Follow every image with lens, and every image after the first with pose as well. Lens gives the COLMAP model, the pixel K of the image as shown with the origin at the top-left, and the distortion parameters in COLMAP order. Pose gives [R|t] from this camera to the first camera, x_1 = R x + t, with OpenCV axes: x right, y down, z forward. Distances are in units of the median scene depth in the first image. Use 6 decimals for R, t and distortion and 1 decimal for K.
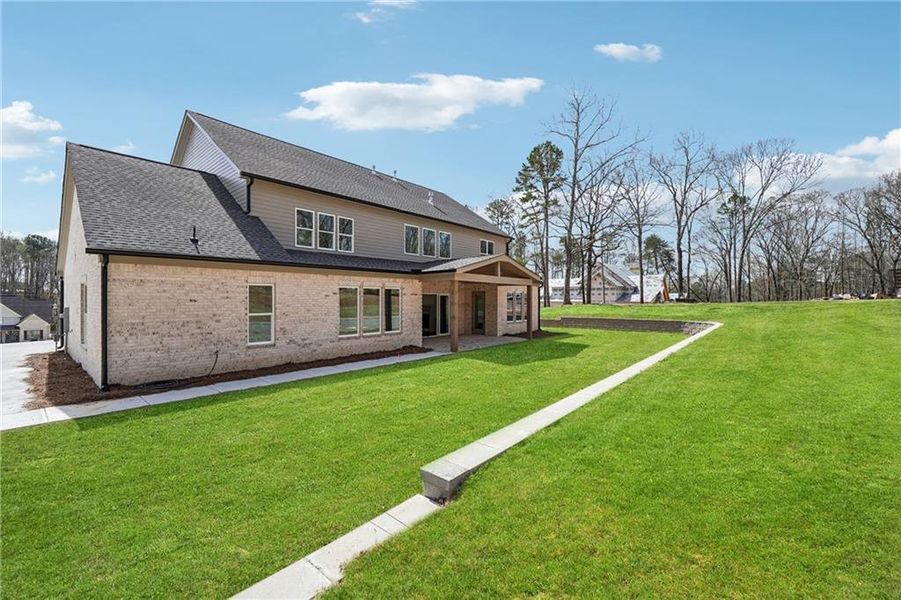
lens RADIAL K [[369.8, 0, 448.5], [0, 369.8, 303.1], [0, 0, 1]] dist [0.000212, 0.000169]
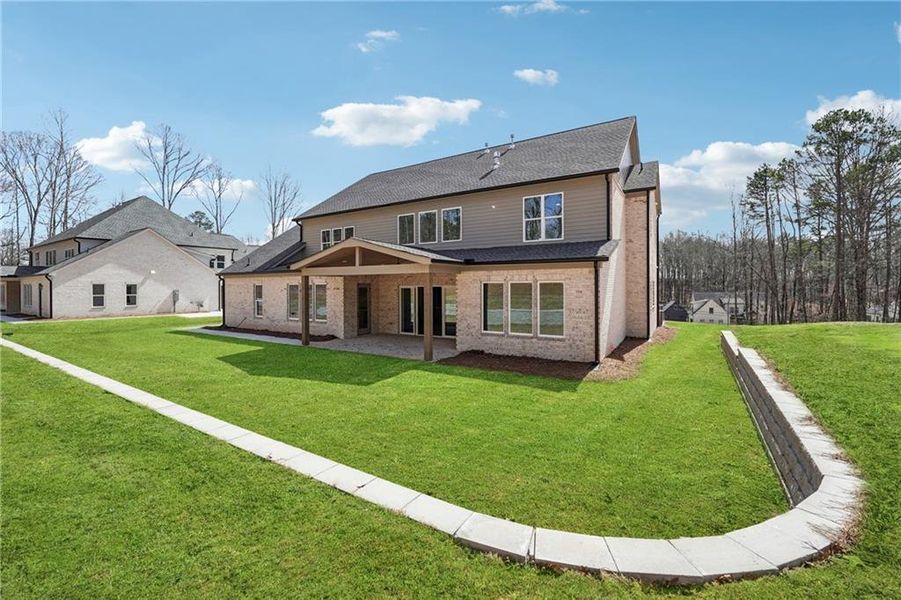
lens RADIAL K [[409.6, 0, 450.3], [0, 409.6, 289.0], [0, 0, 1]] dist [-0.000267, 0.000037]
pose [[0.141131, -0.005245, -0.989977, 1.045026], [-0.008329, 0.999944, -0.006485, -0.015543], [0.989956, 0.009161, 0.141079, 1.067321]]
